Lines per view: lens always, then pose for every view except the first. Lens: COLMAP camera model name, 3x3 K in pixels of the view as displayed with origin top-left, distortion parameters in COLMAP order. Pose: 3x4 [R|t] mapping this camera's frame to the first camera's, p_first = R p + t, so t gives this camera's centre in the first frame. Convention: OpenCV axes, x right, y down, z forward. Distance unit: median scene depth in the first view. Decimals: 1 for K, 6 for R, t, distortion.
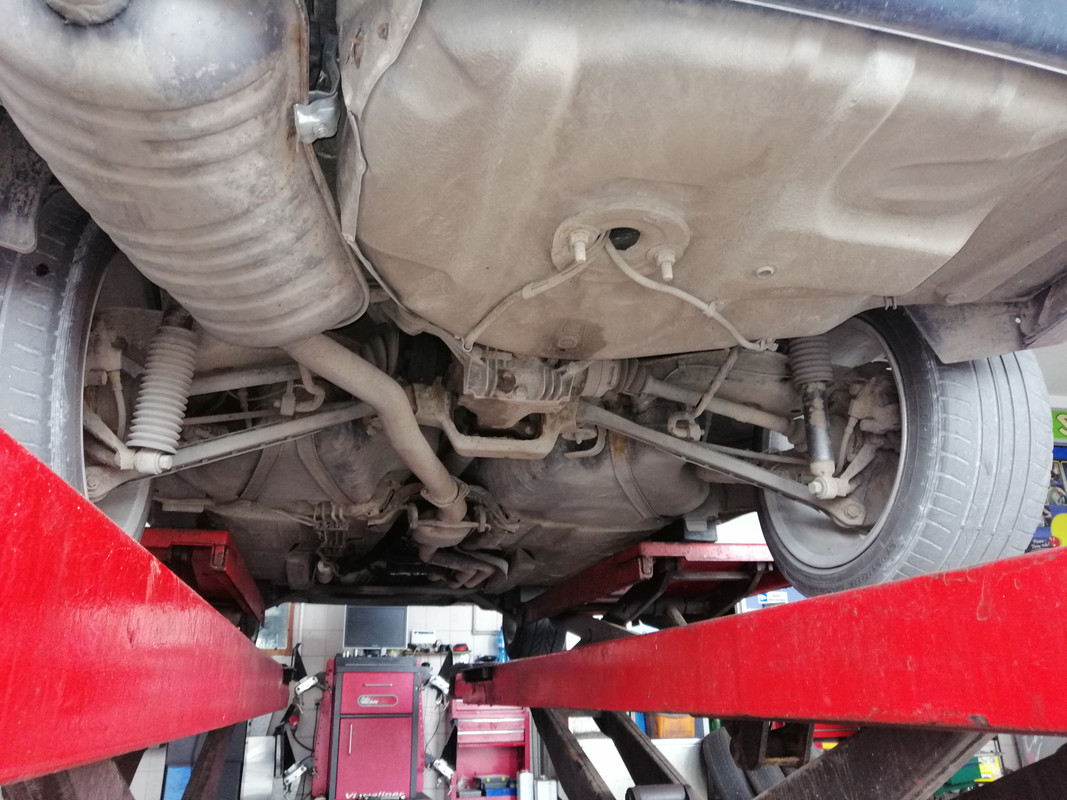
lens RADIAL K [[852.2, 0, 533.5], [0, 852.2, 400.0], [0, 0, 1]] dist [-0.015995, 0.051073]
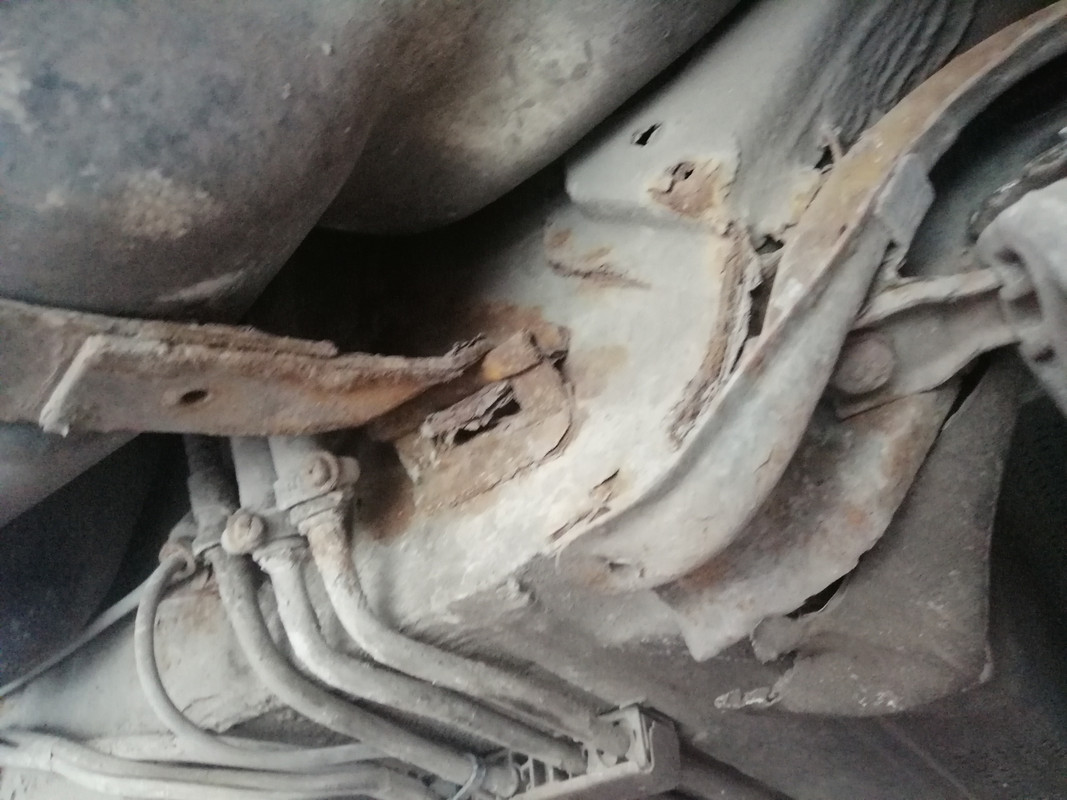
lens RADIAL K [[852.2, 0, 533.5], [0, 852.2, 400.0], [0, 0, 1]] dist [-0.015995, 0.051073]
pose [[0.642496, -0.524052, -0.559078, -0.081118], [0.302351, 0.843768, -0.443441, 0.095412], [0.704118, 0.115871, 0.700565, 0.546804]]
